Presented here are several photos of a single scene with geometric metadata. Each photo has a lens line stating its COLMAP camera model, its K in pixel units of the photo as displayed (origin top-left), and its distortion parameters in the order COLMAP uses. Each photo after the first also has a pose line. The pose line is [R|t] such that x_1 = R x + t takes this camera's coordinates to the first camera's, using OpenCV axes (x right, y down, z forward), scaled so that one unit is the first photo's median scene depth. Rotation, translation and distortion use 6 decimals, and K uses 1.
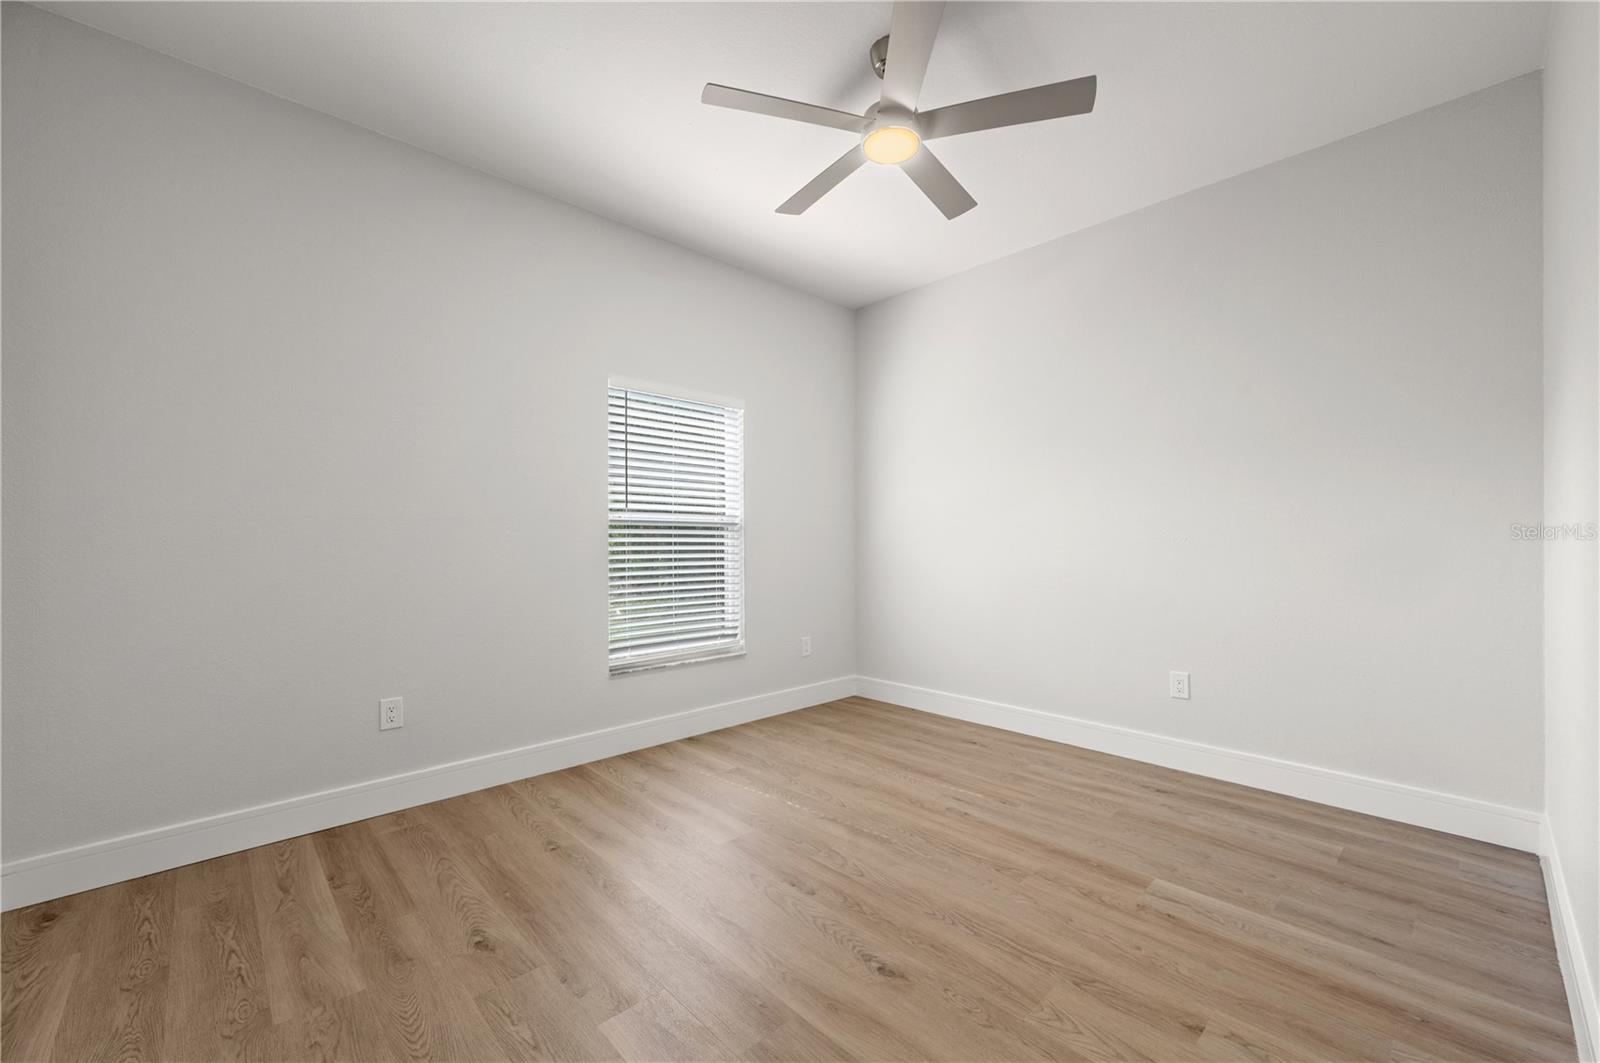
lens RADIAL K [[629.5, 0, 798.0], [0, 629.5, 535.8], [0, 0, 1]] dist [-0.006466, 0.000482]
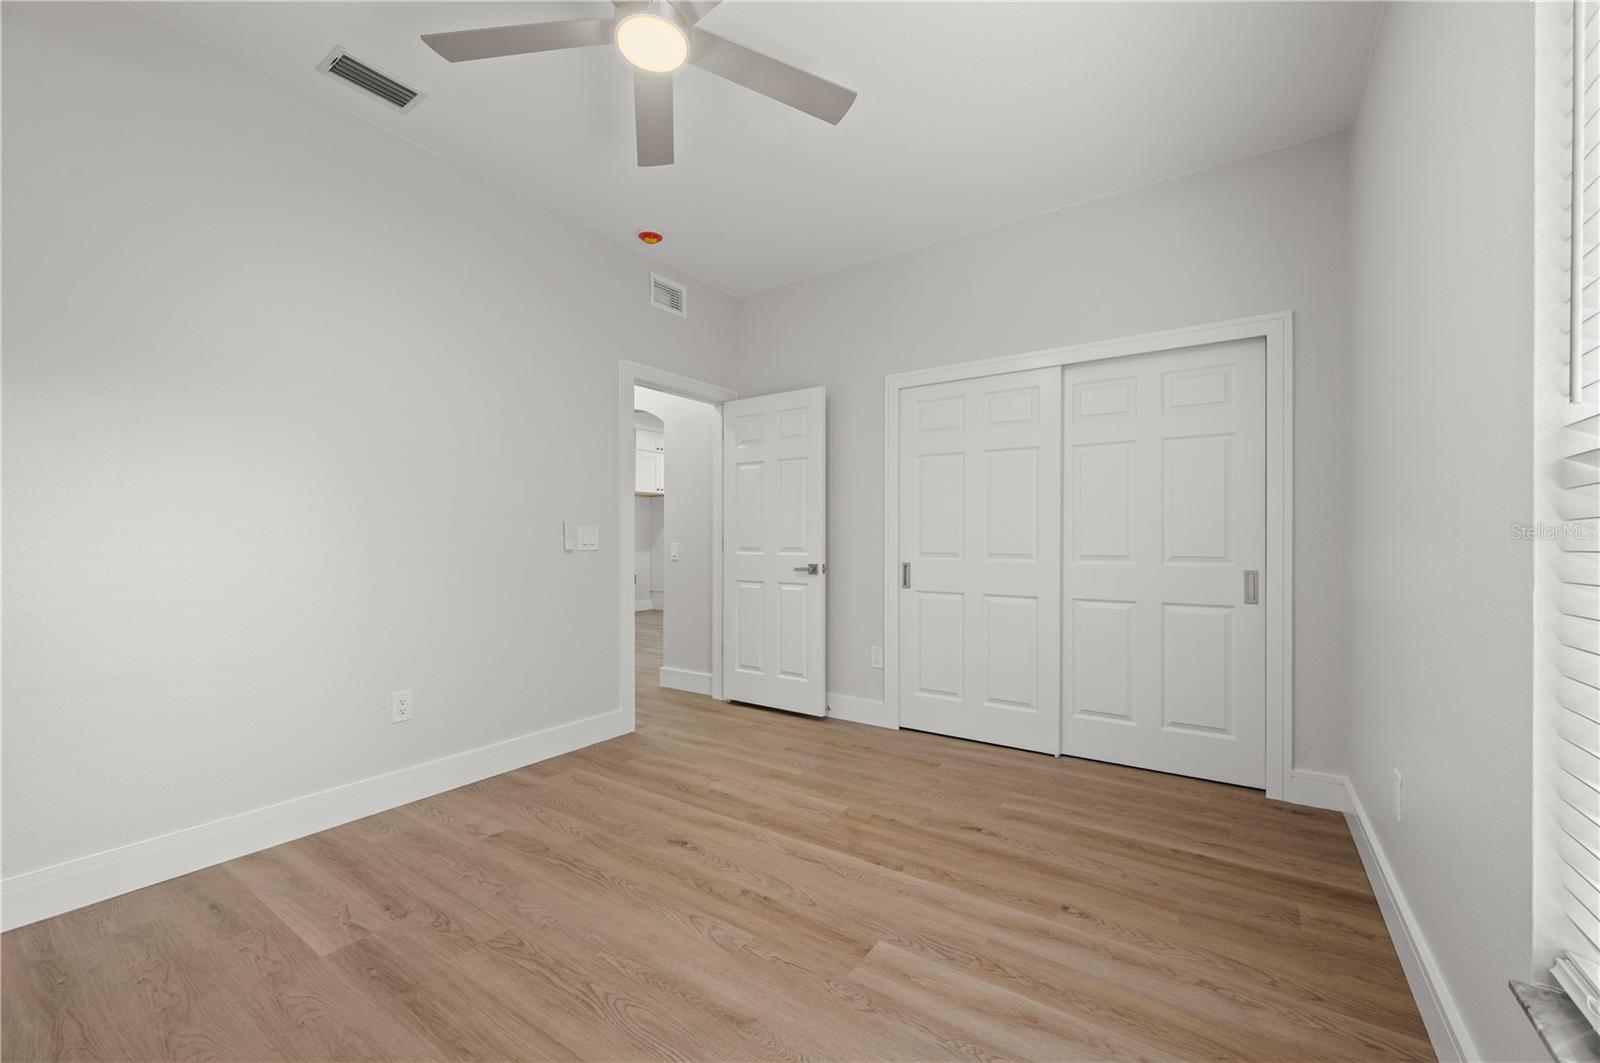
lens RADIAL K [[629.5, 0, 797.5], [0, 629.5, 537.6], [0, 0, 1]] dist [-0.006466, 0.000482]
pose [[-0.977773, 0.001867, -0.209657, 0.147472], [0.005076, 0.999878, -0.014770, 0.024477], [0.209603, -0.015506, -0.977664, 1.997723]]
